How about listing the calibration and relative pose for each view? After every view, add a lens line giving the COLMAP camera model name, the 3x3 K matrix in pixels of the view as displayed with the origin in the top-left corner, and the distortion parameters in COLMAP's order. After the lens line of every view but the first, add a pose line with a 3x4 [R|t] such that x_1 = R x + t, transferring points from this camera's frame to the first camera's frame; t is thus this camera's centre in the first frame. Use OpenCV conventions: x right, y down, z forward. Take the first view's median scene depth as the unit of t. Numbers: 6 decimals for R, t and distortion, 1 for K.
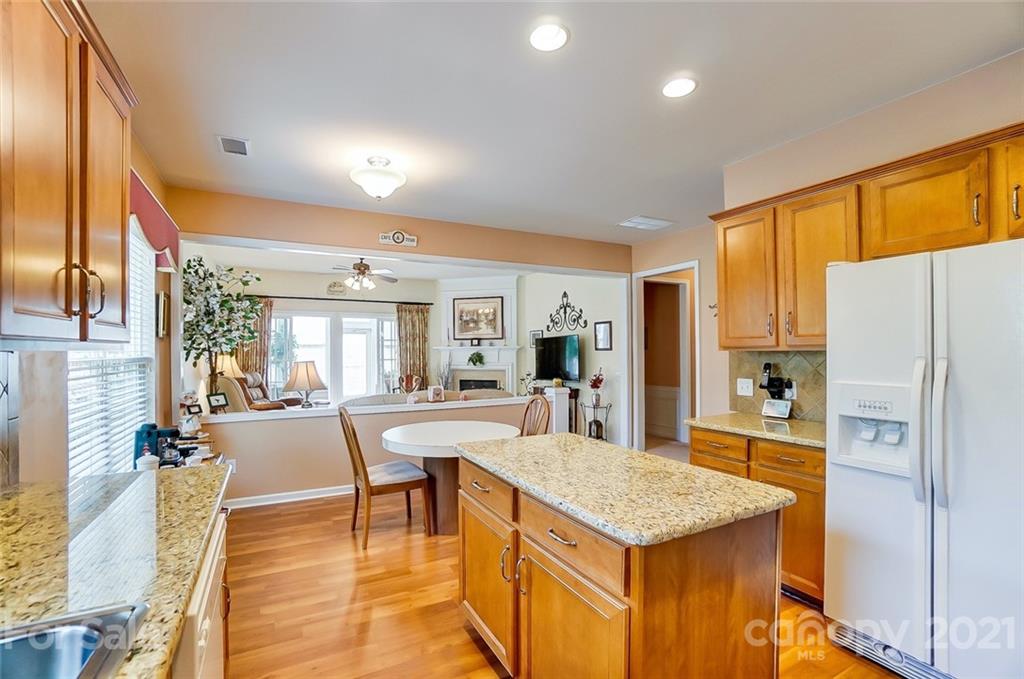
lens RADIAL K [[461.5, 0, 509.7], [0, 461.5, 348.4], [0, 0, 1]] dist [-0.030062, 0.003223]
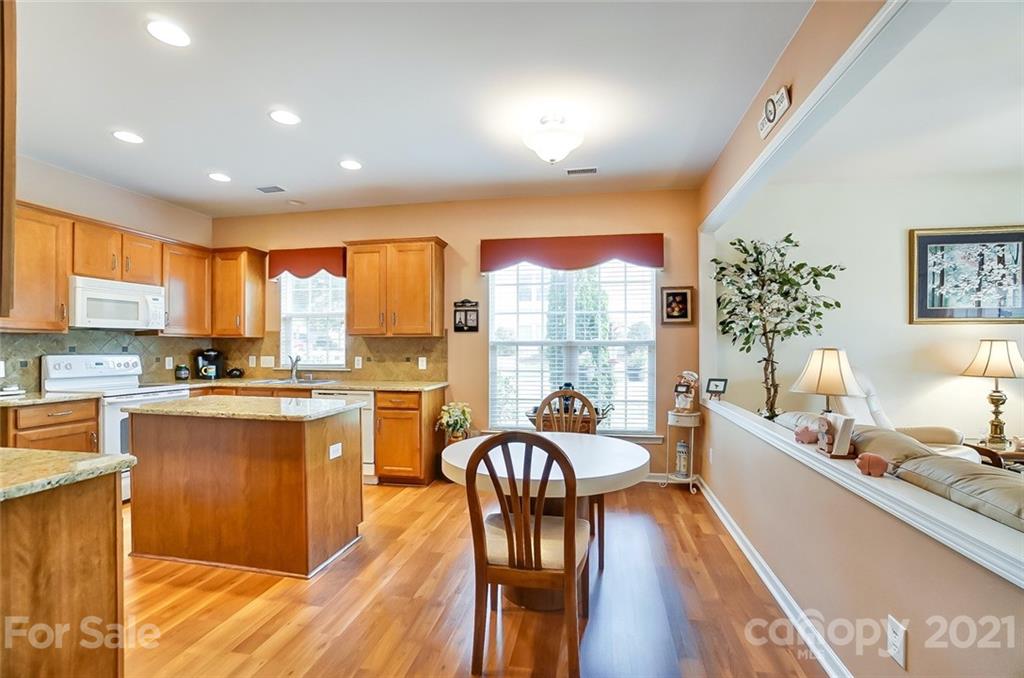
lens RADIAL K [[461.5, 0, 506.5], [0, 461.5, 347.6], [0, 0, 1]] dist [-0.030062, 0.003223]
pose [[-0.628162, 0.003478, -0.778074, 0.184755], [0.006167, 0.999981, -0.000509, 0.014278], [0.778058, -0.005118, -0.628172, 0.587733]]
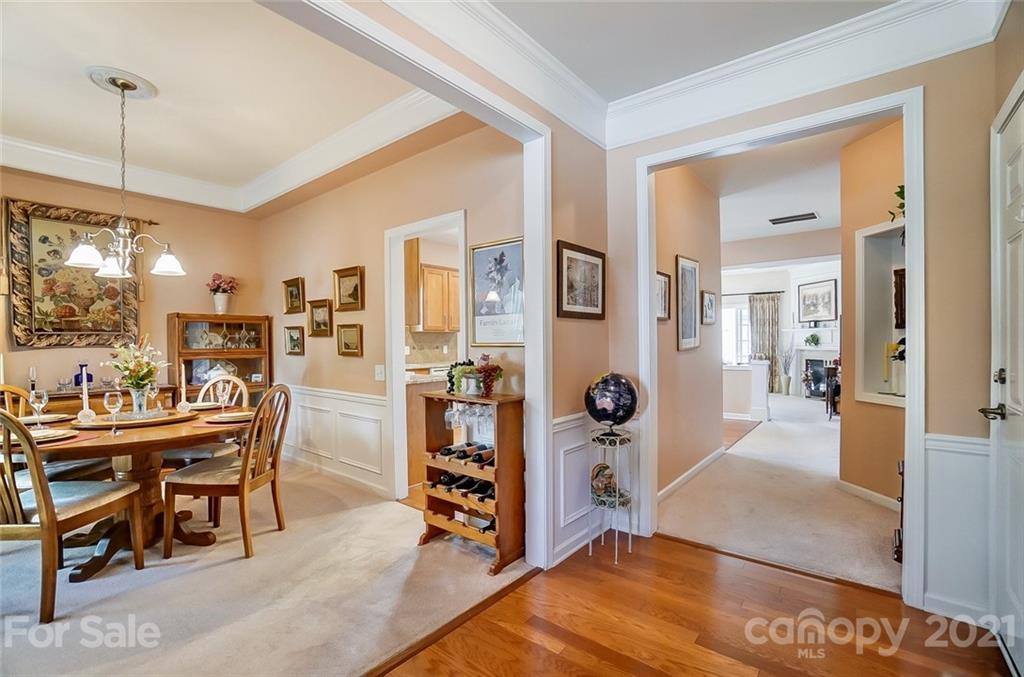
lens RADIAL K [[461.5, 0, 513.3], [0, 461.5, 340.6], [0, 0, 1]] dist [-0.030062, 0.003223]
pose [[0.379764, 0.001361, -0.925083, 0.651543], [0.009323, 0.999943, 0.005298, 0.012567], [0.925037, -0.010637, 0.379729, -0.050298]]
